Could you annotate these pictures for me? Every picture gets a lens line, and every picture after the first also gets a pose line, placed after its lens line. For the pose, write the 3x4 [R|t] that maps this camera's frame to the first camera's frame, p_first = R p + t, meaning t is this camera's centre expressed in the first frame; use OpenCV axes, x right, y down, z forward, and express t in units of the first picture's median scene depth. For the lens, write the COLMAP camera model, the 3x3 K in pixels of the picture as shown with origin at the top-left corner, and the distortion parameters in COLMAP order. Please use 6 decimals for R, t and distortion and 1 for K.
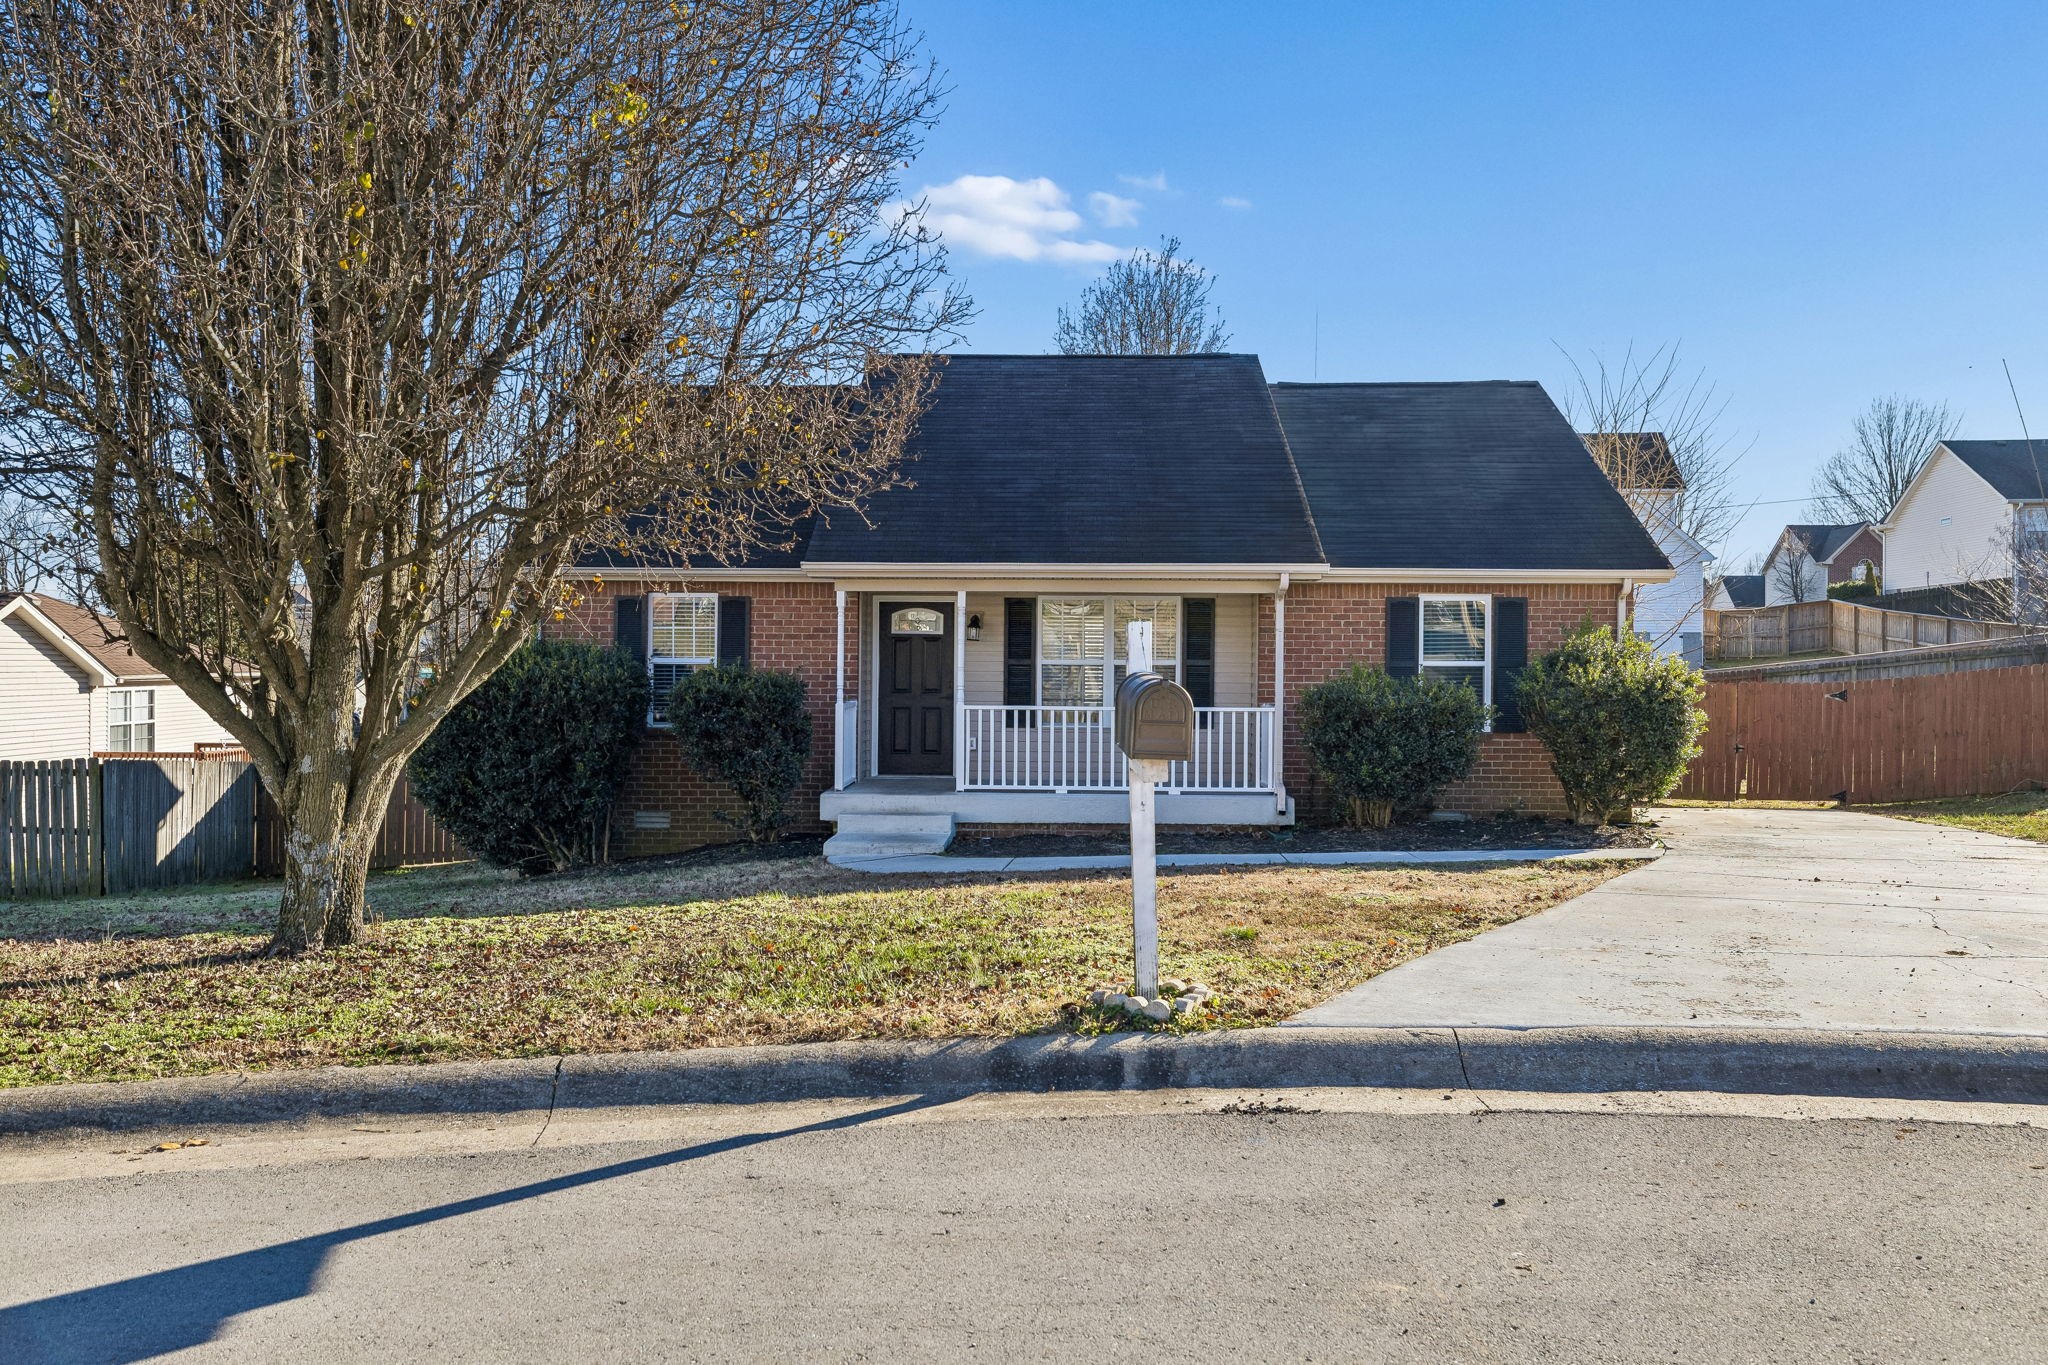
lens RADIAL K [[1117.6, 0, 1016.7], [0, 1117.6, 654.1], [0, 0, 1]] dist [0.000069, 0.000257]
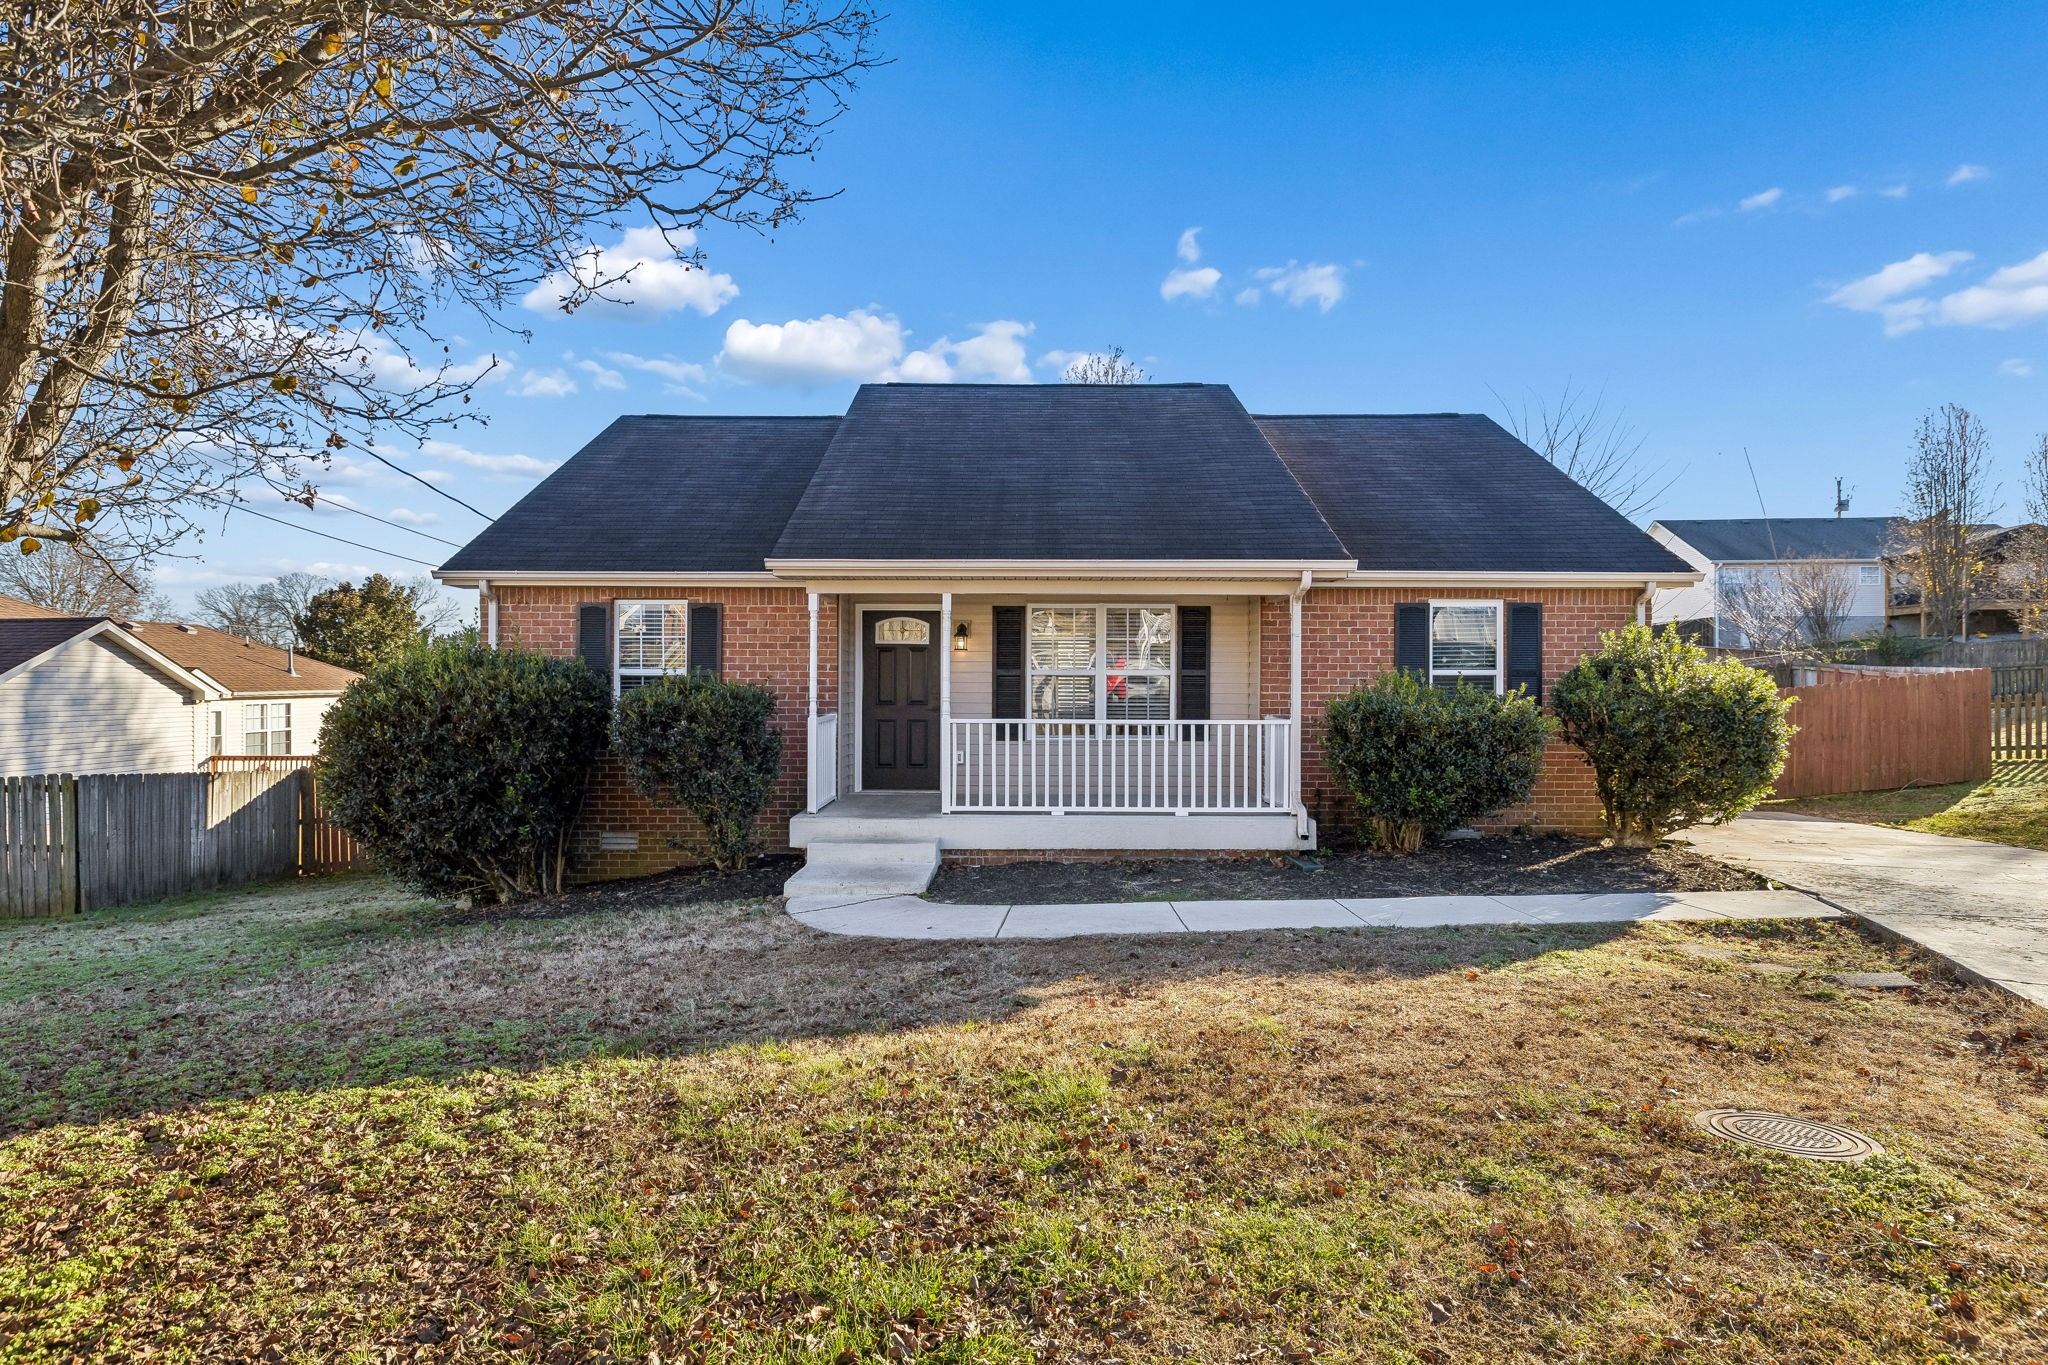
lens RADIAL K [[838.8, 0, 1027.9], [0, 838.8, 676.4], [0, 0, 1]] dist [-0.000565, 0.000072]
pose [[0.999132, -0.002486, 0.041578, -0.011930], [0.002355, 0.999992, 0.003186, 0.008972], [-0.041585, -0.003085, 0.999130, 0.306683]]
